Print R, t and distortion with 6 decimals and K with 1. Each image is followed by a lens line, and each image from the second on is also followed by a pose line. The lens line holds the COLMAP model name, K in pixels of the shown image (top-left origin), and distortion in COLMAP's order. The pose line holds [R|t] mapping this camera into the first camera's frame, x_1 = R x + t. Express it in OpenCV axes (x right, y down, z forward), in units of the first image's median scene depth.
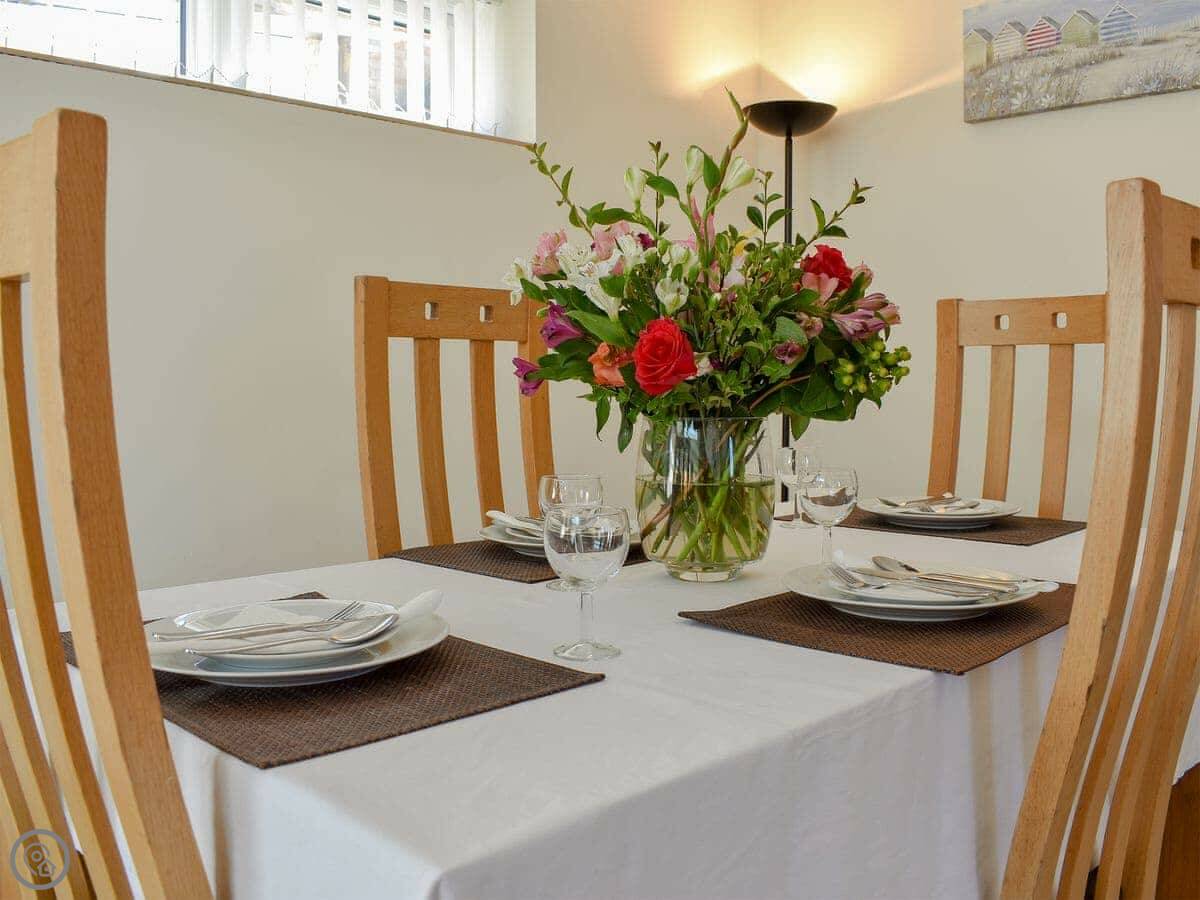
lens RADIAL K [[1120.5, 0, 600.0], [0, 1120.5, 450.0], [0, 0, 1]] dist [-0.063649, -0.002101]
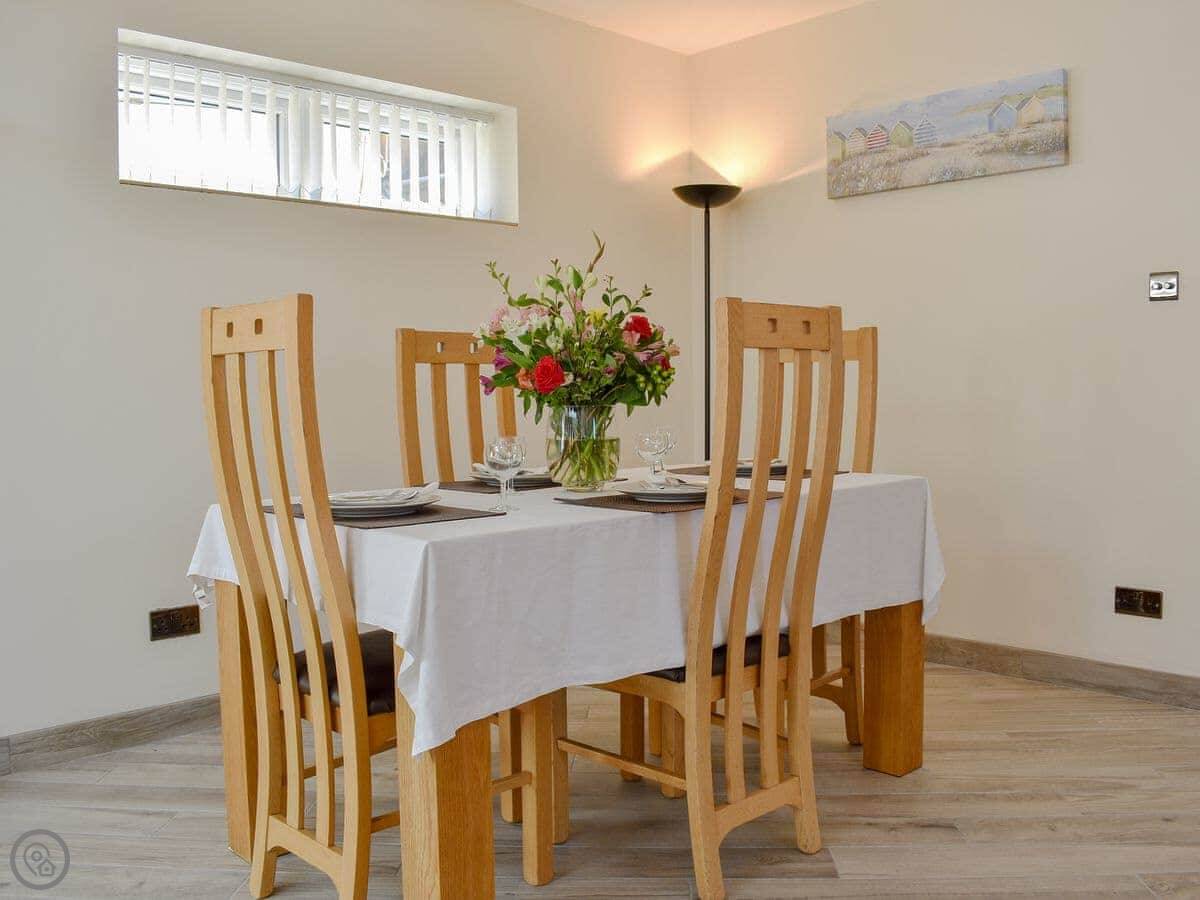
lens RADIAL K [[1120.5, 0, 600.0], [0, 1120.5, 450.0], [0, 0, 1]] dist [-0.063649, -0.002101]
pose [[0.999501, -0.010359, -0.029855, 0.181262], [0.010100, 0.999910, -0.008822, 0.063035], [0.029944, 0.008516, 0.999515, -0.893246]]
